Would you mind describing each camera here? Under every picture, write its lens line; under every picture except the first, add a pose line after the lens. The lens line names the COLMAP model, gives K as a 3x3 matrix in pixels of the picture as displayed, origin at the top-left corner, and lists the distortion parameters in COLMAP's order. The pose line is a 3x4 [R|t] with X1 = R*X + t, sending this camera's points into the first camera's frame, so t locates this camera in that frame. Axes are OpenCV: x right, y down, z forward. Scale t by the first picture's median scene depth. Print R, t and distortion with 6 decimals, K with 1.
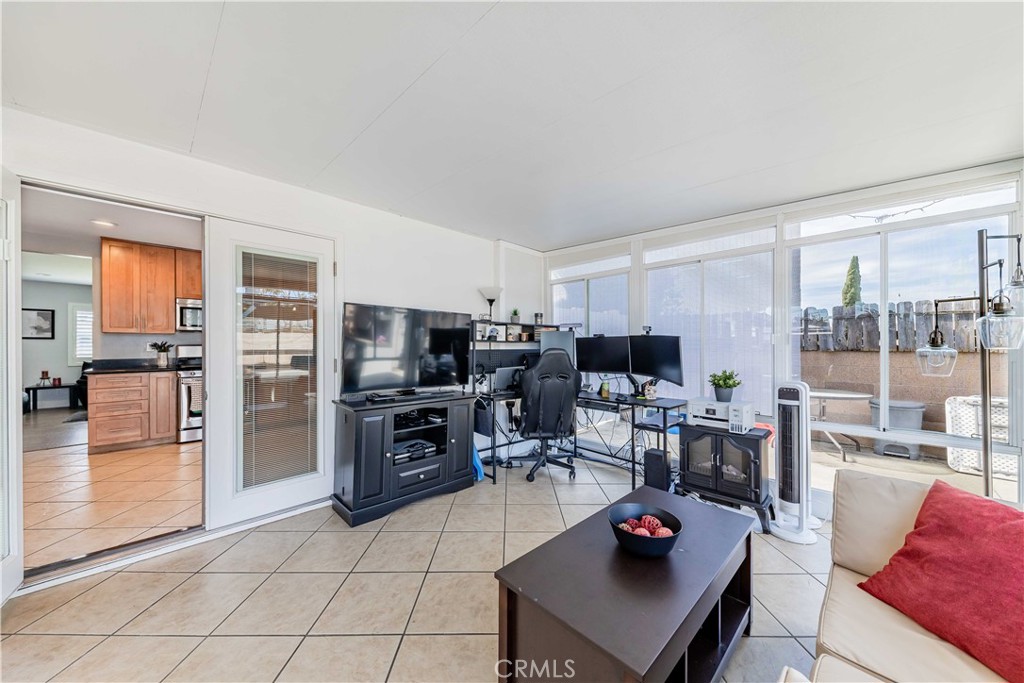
lens RADIAL K [[352.0, 0, 511.9], [0, 352.0, 345.1], [0, 0, 1]] dist [0.001017, 0.000078]
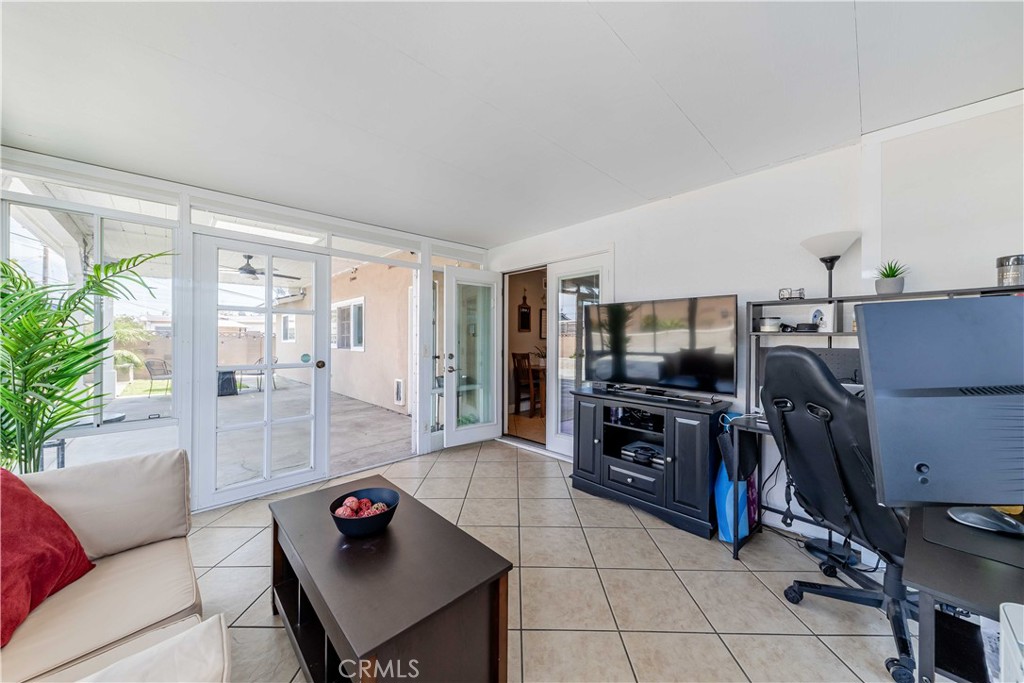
lens RADIAL K [[352.0, 0, 511.4], [0, 352.0, 338.4], [0, 0, 1]] dist [0.001017, 0.000078]
pose [[-0.013688, 0.000704, -0.999906, 0.540418], [0.005722, 0.999983, 0.000626, -0.006852], [0.999890, -0.005713, -0.013692, 0.549016]]
